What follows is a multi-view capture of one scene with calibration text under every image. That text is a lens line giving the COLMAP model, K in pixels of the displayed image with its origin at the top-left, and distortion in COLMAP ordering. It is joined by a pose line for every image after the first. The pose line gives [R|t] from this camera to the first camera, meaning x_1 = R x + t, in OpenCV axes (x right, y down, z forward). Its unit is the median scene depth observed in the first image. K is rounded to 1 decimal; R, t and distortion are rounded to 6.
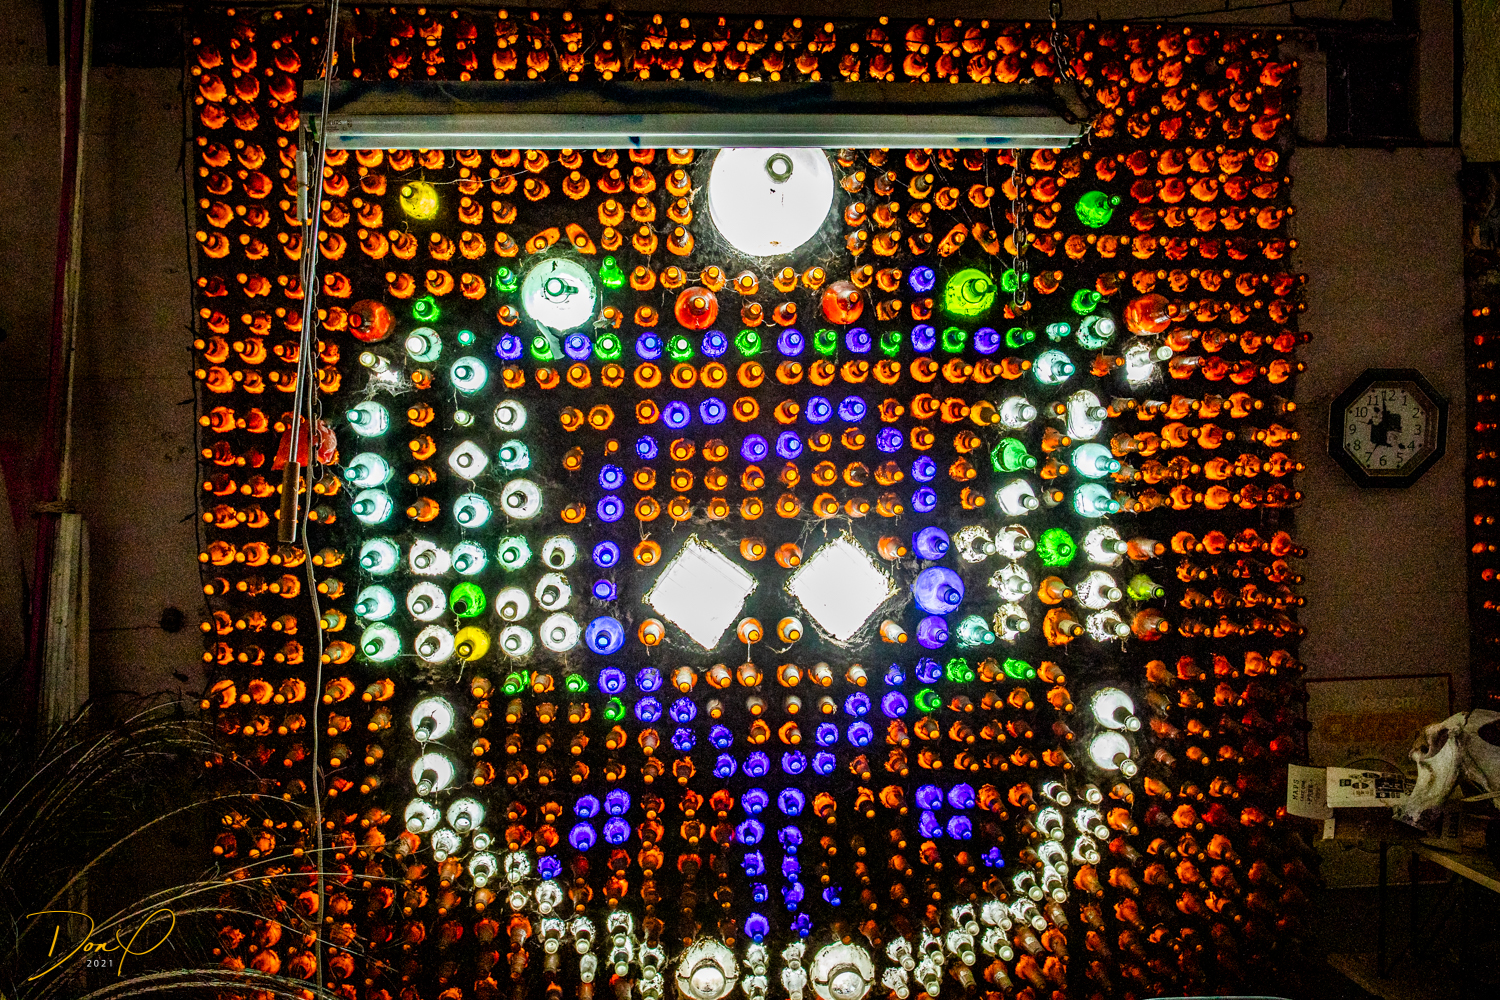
lens RADIAL K [[1234.7, 0, 752.9], [0, 1234.7, 503.7], [0, 0, 1]] dist [-0.005898, 0.023095]
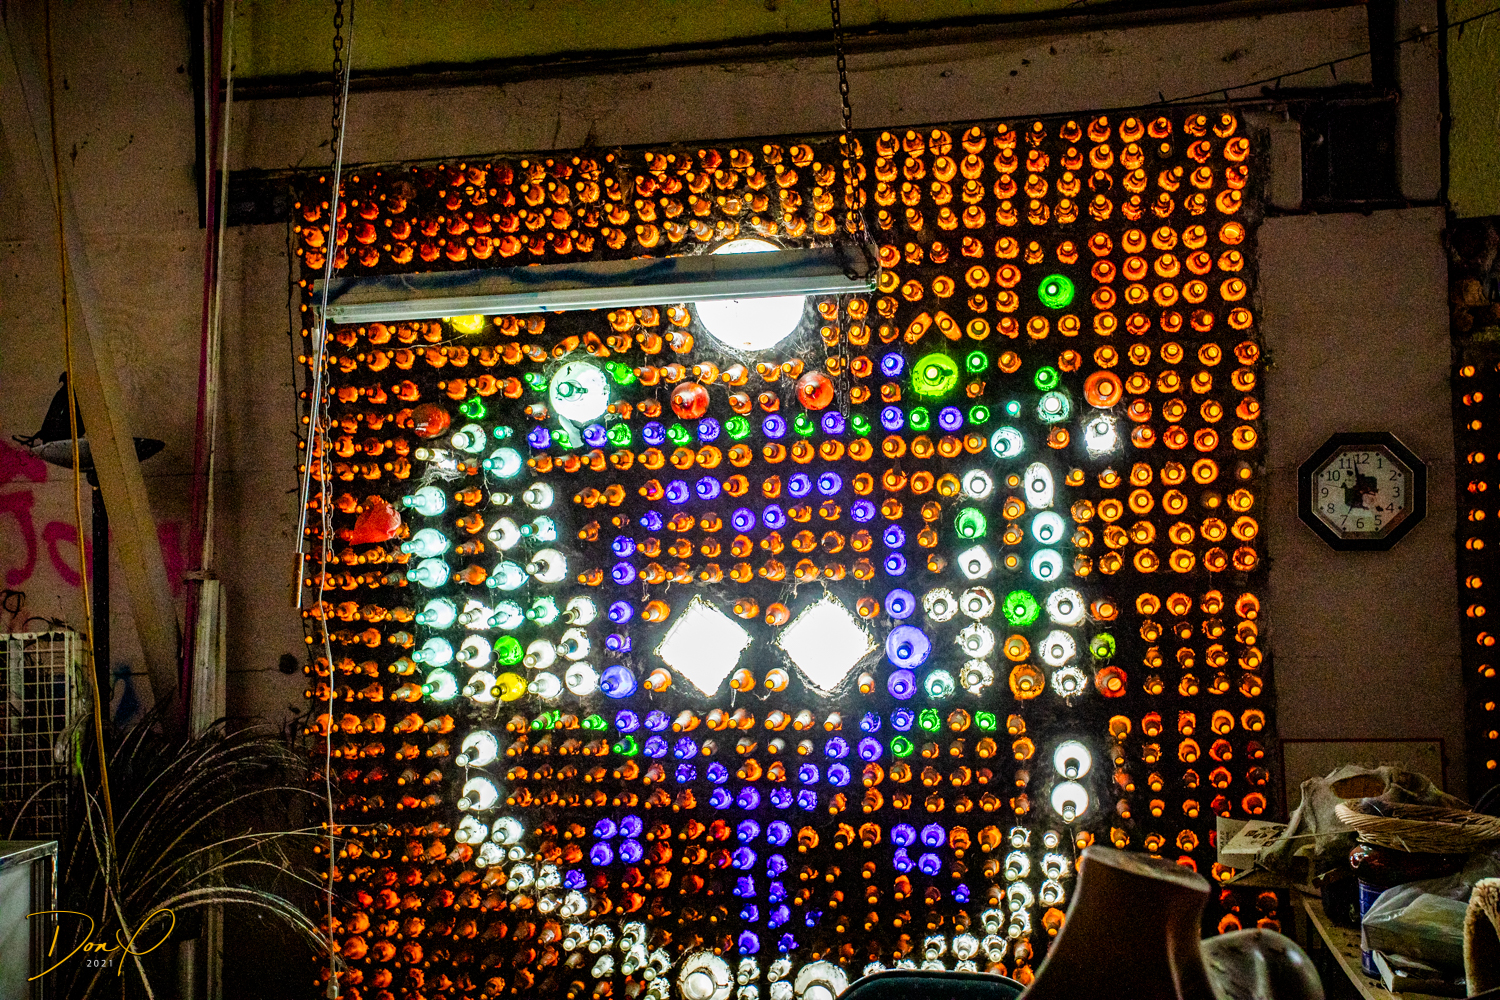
lens RADIAL K [[1614.4, 0, 751.5], [0, 1614.4, 504.4], [0, 0, 1]] dist [0.057853, 0.000000]
pose [[0.959932, -0.013676, -0.279899, 0.424362], [0.009241, 0.999810, -0.017157, -0.033440], [0.280080, 0.013883, 0.959876, -0.427953]]
